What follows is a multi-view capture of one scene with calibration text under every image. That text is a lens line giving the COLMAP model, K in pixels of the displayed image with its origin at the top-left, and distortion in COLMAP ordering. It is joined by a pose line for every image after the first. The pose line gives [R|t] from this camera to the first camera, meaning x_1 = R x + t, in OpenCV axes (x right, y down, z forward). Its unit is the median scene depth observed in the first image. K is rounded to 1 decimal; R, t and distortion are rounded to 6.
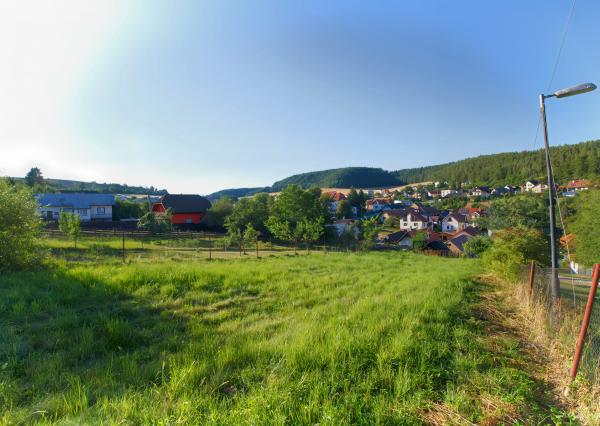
lens RADIAL K [[285.4, 0, 300.0], [0, 285.4, 213.0], [0, 0, 1]] dist [-0.085185, 0.018067]
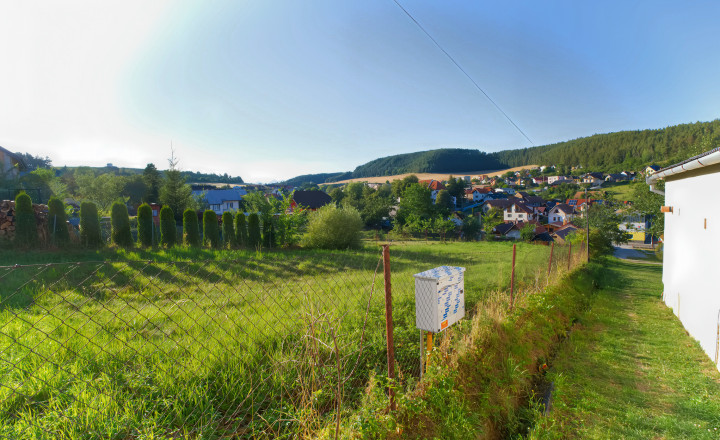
lens RADIAL K [[323.1, 0, 364.1], [0, 323.1, 216.2], [0, 0, 1]] dist [-0.068232, 0.013106]
pose [[0.998378, -0.003057, -0.056852, -0.033102], [0.005830, 0.998797, 0.048680, -0.007250], [0.056635, -0.048933, 0.997195, -0.063983]]
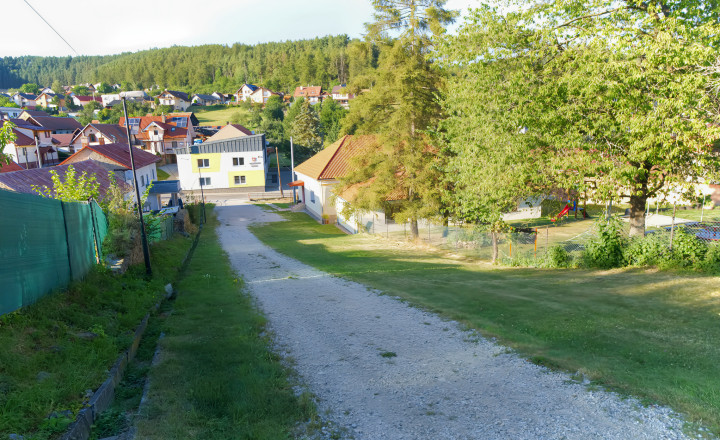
lens RADIAL K [[445.9, 0, 360.0], [0, 445.9, 220.0], [0, 0, 1]] dist [0.034673, 0.000395]
pose [[0.587148, -0.152108, 0.795060, 0.096942], [0.023036, 0.984928, 0.171421, 0.018371], [-0.809152, -0.082335, 0.581802, 0.118081]]
